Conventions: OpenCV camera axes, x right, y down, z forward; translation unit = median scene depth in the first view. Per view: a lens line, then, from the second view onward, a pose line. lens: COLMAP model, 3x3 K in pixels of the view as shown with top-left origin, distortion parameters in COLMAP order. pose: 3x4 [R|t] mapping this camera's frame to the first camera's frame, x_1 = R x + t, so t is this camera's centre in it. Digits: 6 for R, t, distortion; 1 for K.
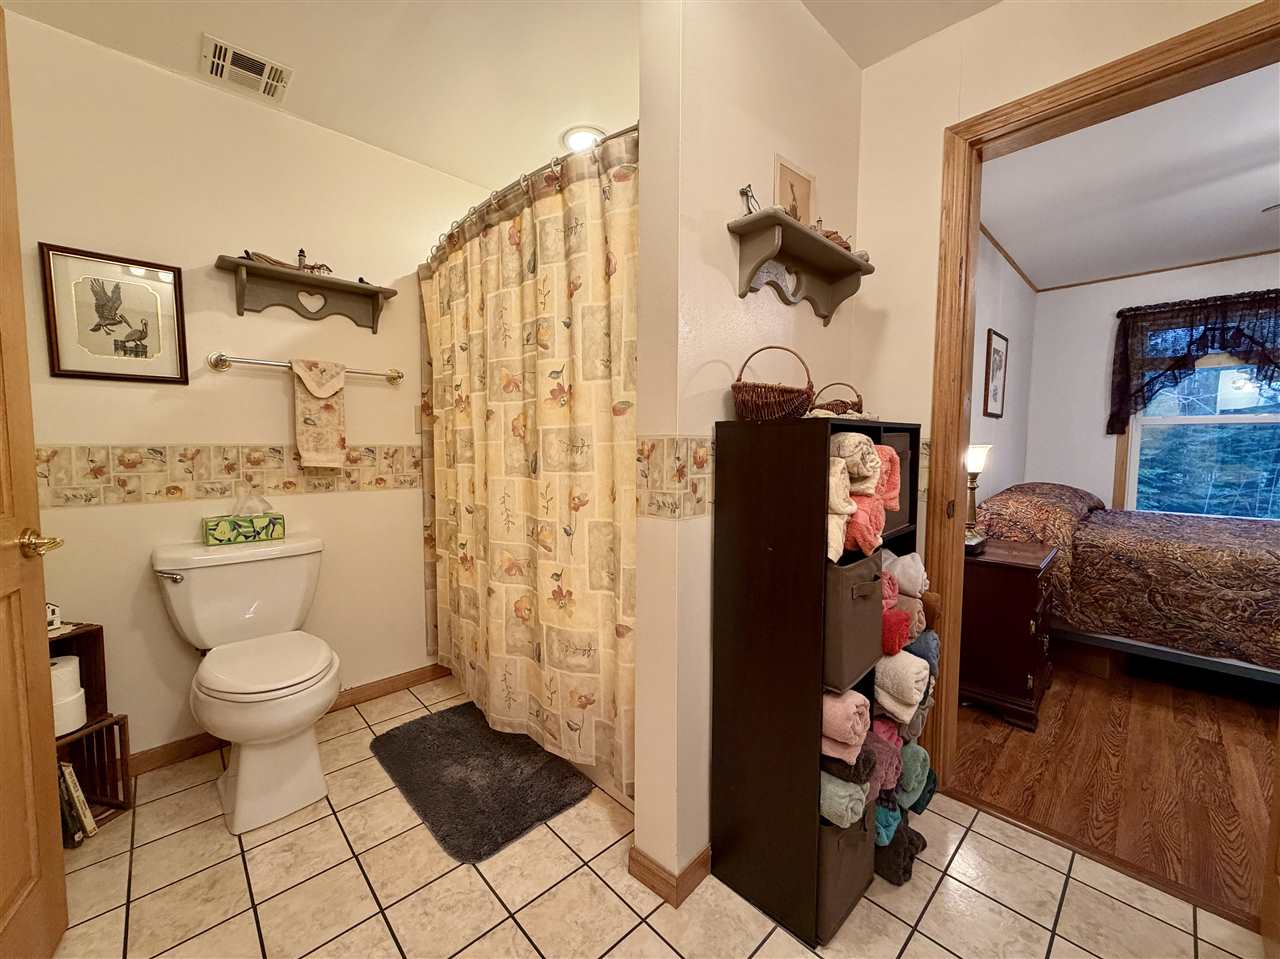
lens RADIAL K [[511.4, 0, 644.5], [0, 511.4, 478.0], [0, 0, 1]] dist [0.000945, 0.000499]
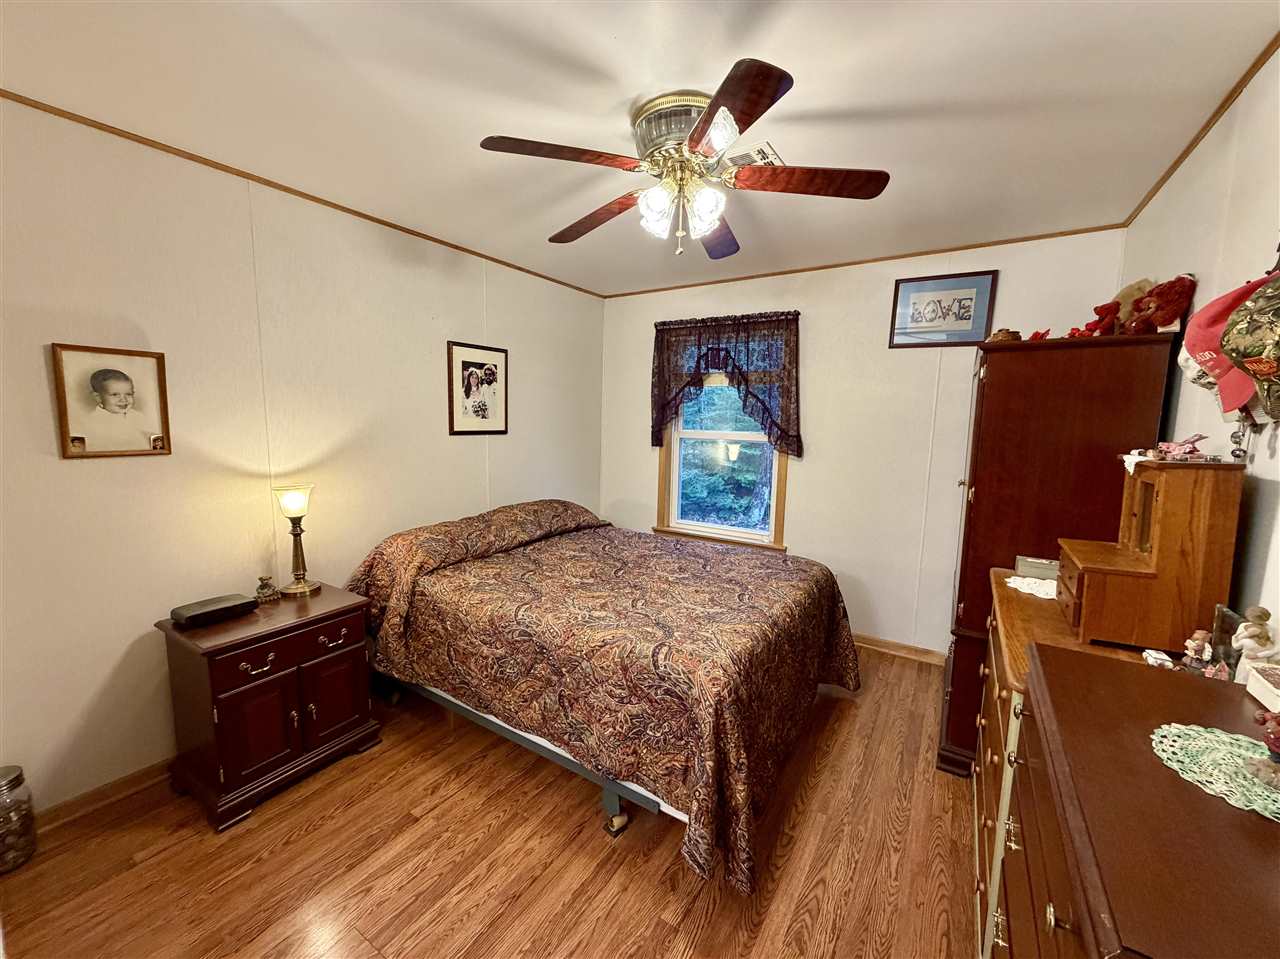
lens RADIAL K [[511.4, 0, 636.0], [0, 511.4, 474.7], [0, 0, 1]] dist [0.000945, 0.000499]
pose [[0.974955, -0.012204, 0.222069, 1.870460], [0.000197, 0.998540, 0.054012, -0.237908], [-0.222404, -0.052616, 0.973534, 0.038390]]
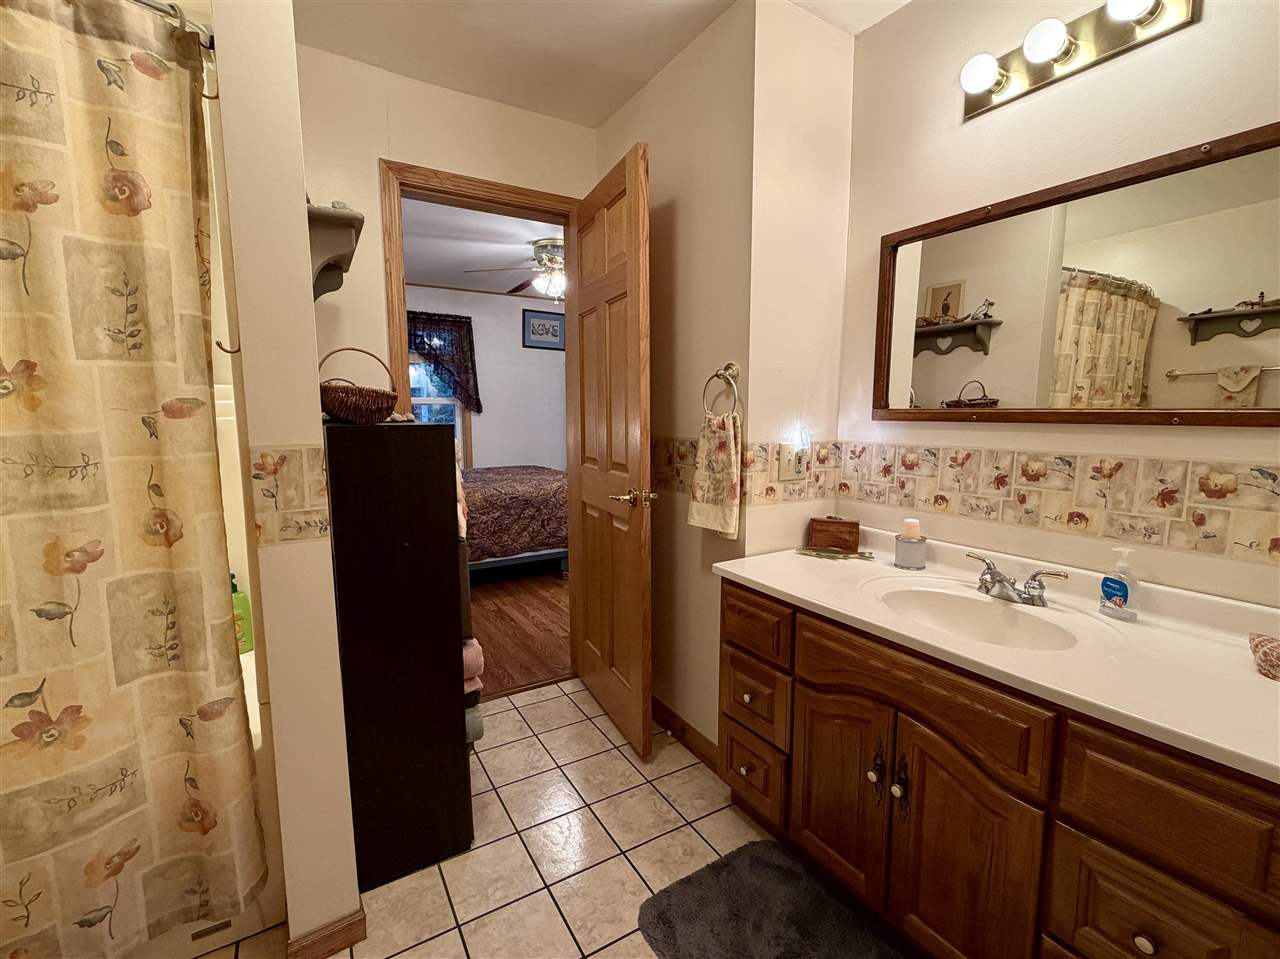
lens RADIAL K [[566.9, 0, 642.0], [0, 566.9, 475.8], [0, 0, 1]] dist [-0.003701, -0.000415]
pose [[0.213852, -0.114132, 0.970176, -0.681392], [0.064725, 0.992624, 0.102505, -0.081539], [-0.974719, 0.040874, 0.219662, 0.209926]]
